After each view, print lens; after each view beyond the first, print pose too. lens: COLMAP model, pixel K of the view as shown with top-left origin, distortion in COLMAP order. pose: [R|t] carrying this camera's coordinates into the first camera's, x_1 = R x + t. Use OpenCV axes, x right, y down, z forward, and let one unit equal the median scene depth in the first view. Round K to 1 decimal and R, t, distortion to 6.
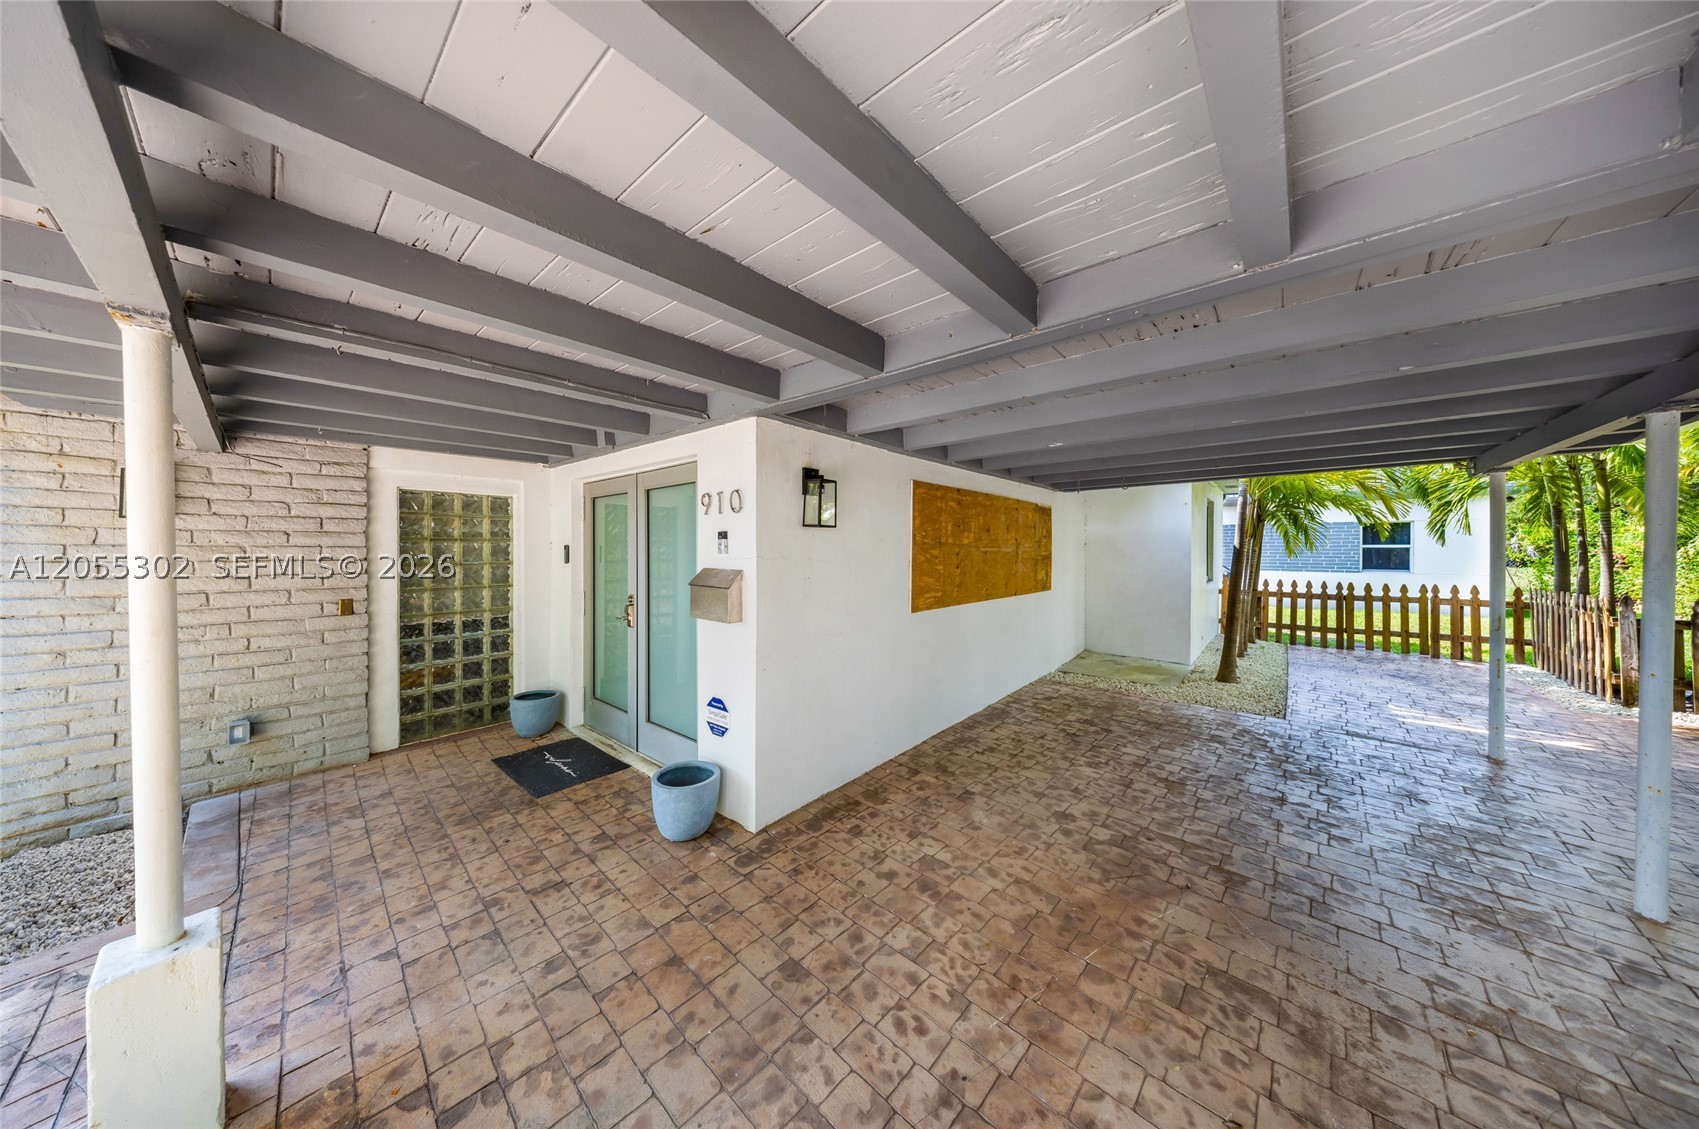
lens RADIAL K [[514.8, 0, 847.7], [0, 514.8, 550.5], [0, 0, 1]] dist [0.000237, 0.000008]
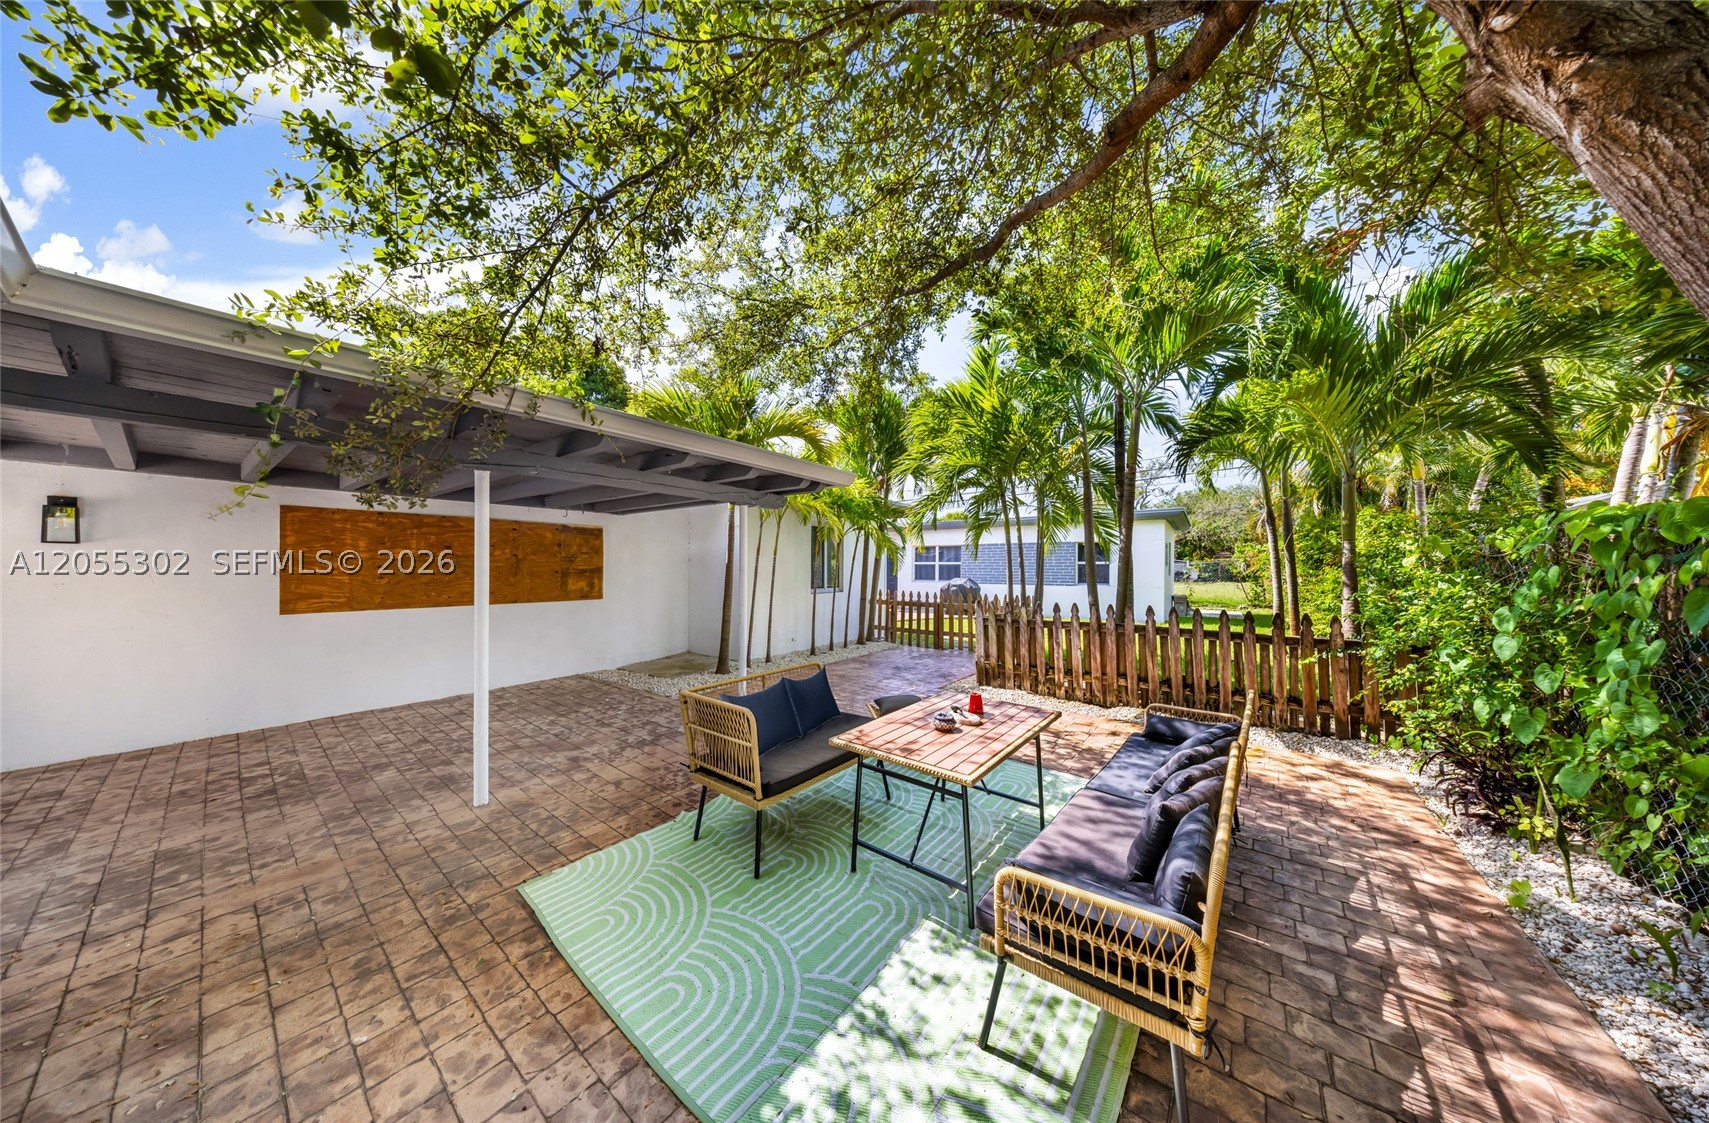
lens RADIAL K [[506.5, 0, 854.6], [0, 506.5, 577.5], [0, 0, 1]] dist [-0.000010, 0.000020]
pose [[0.998333, -0.007674, 0.057200, 1.409856], [0.007119, 0.999926, 0.009894, 0.031022], [-0.057272, -0.009470, 0.998314, -0.276942]]
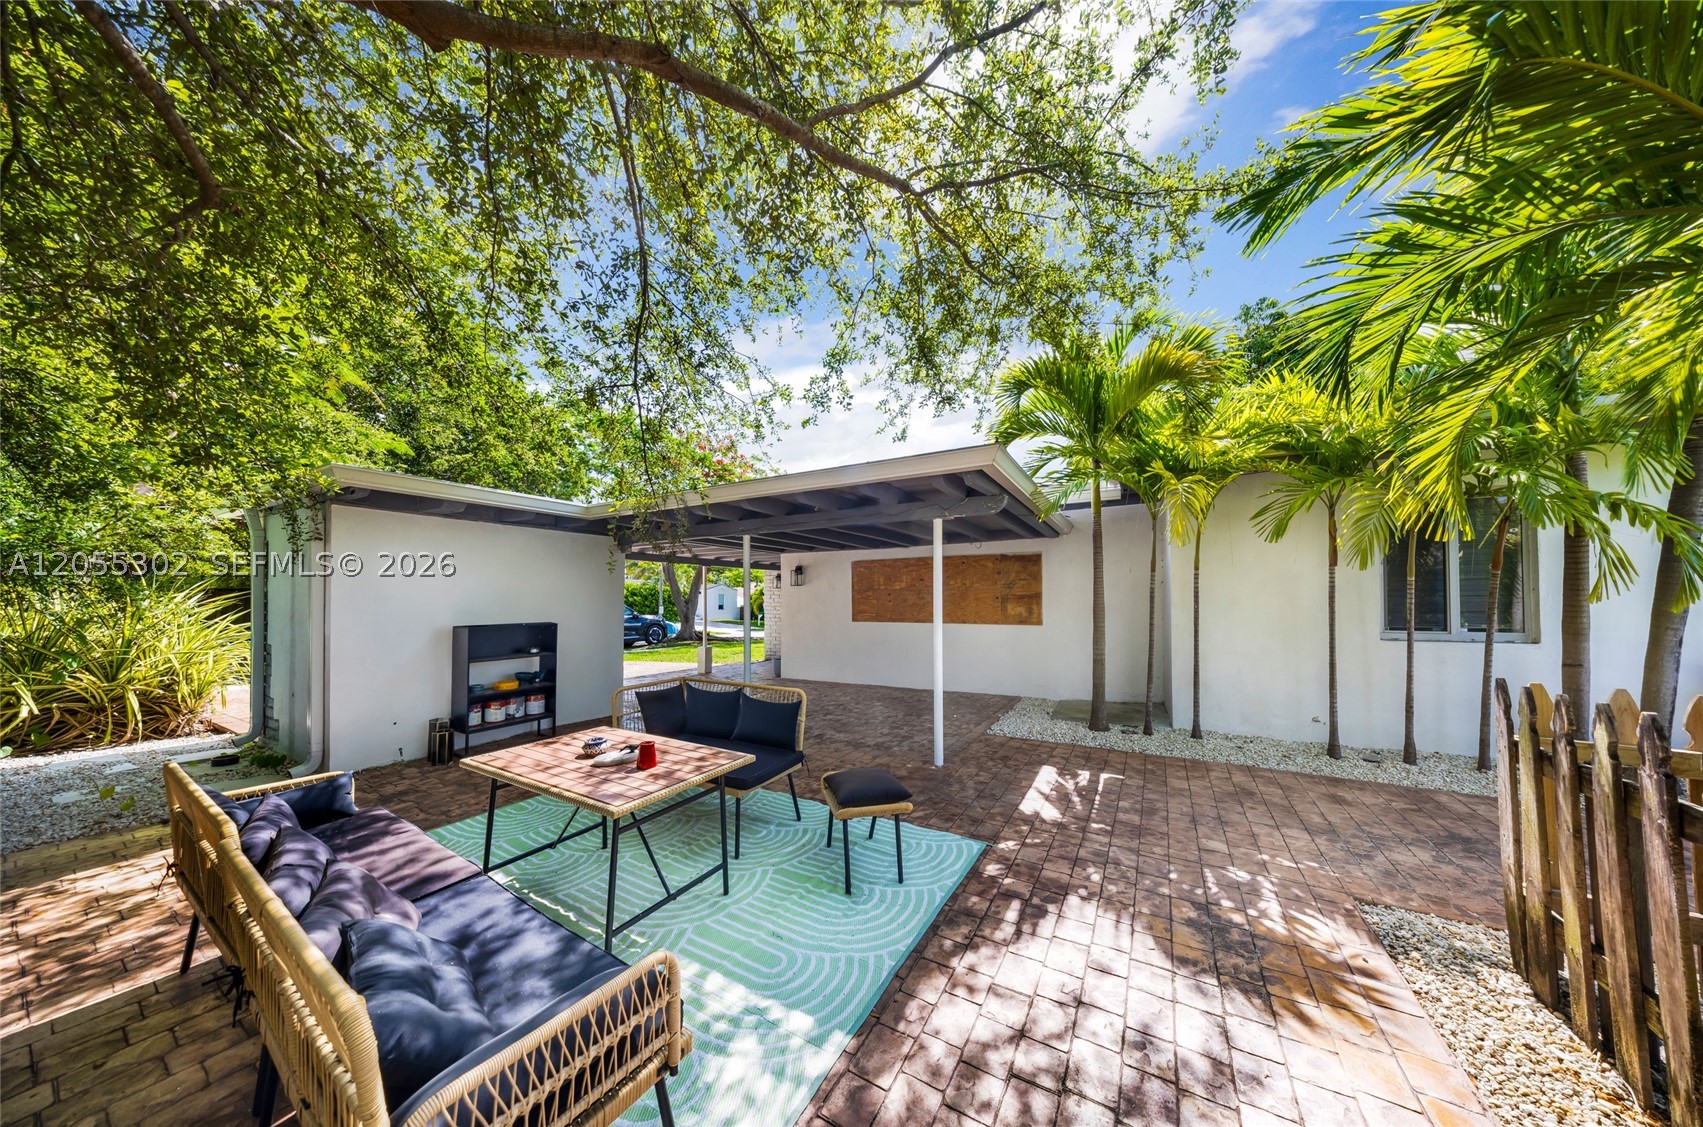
lens RADIAL K [[512.2, 0, 846.5], [0, 512.2, 593.8], [0, 0, 1]] dist [-0.000093, -0.000010]
pose [[0.181223, -0.016693, -0.983300, 2.263189], [-0.005863, 0.999820, -0.018054, 0.045126], [0.983425, 0.009037, 0.181093, 0.575228]]
